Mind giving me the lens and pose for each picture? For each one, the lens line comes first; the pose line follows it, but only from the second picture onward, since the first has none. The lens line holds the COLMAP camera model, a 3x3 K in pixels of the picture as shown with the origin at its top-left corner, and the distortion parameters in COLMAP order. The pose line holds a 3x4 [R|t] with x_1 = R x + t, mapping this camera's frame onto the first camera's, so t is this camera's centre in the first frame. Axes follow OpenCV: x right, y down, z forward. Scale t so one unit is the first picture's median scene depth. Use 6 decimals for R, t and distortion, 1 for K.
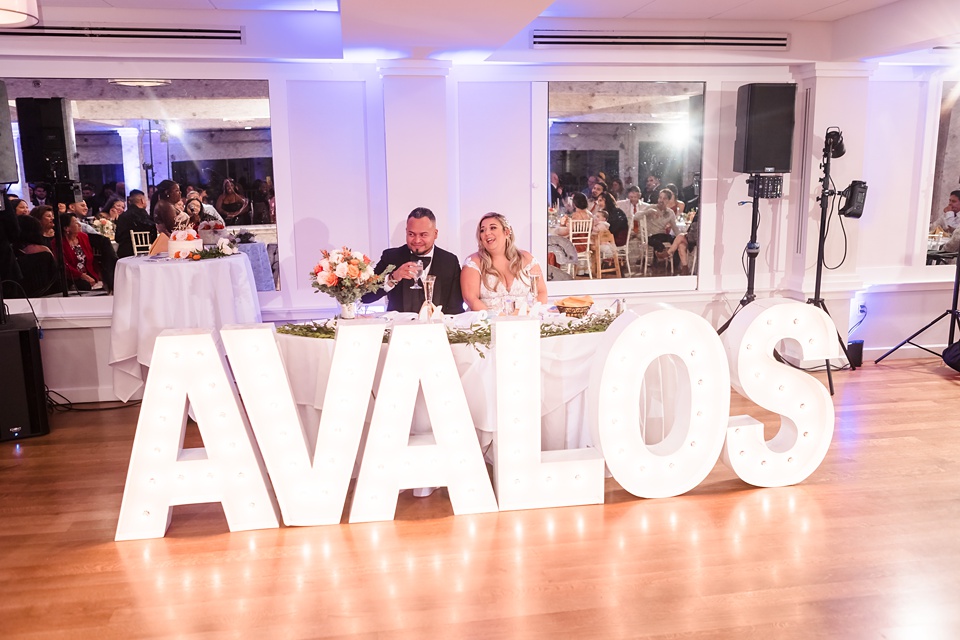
lens RADIAL K [[769.7, 0, 455.1], [0, 769.7, 318.5], [0, 0, 1]] dist [0.000720, 0.002657]
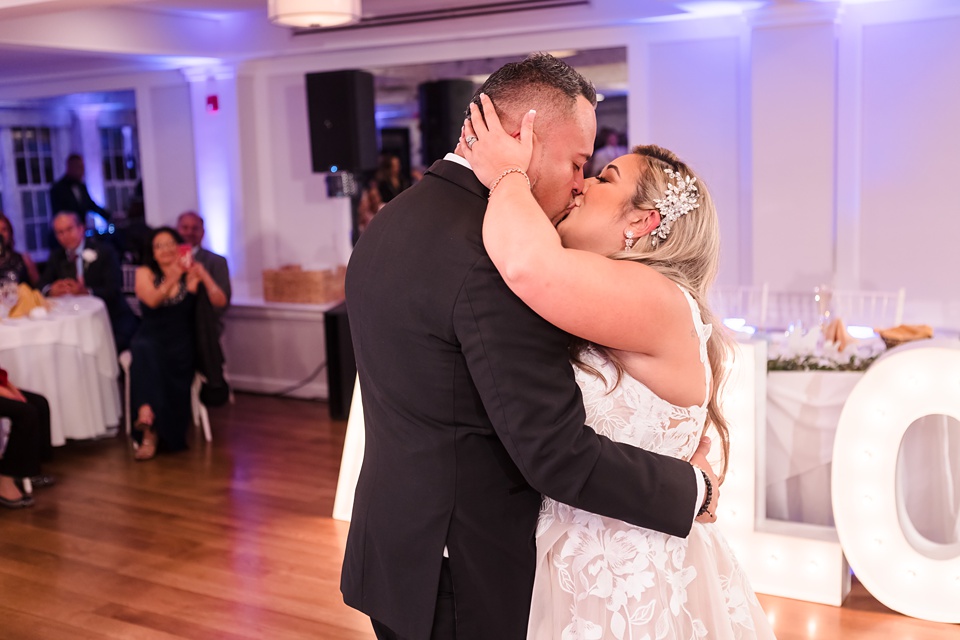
lens RADIAL K [[980.9, 0, 473.7], [0, 980.9, 317.4], [0, 0, 1]] dist [0.008157, 0.000000]
pose [[0.801867, 0.083785, -0.591600, 0.423511], [-0.084680, 0.996061, 0.026288, -0.027862], [0.591472, 0.029017, 0.805803, 0.028645]]
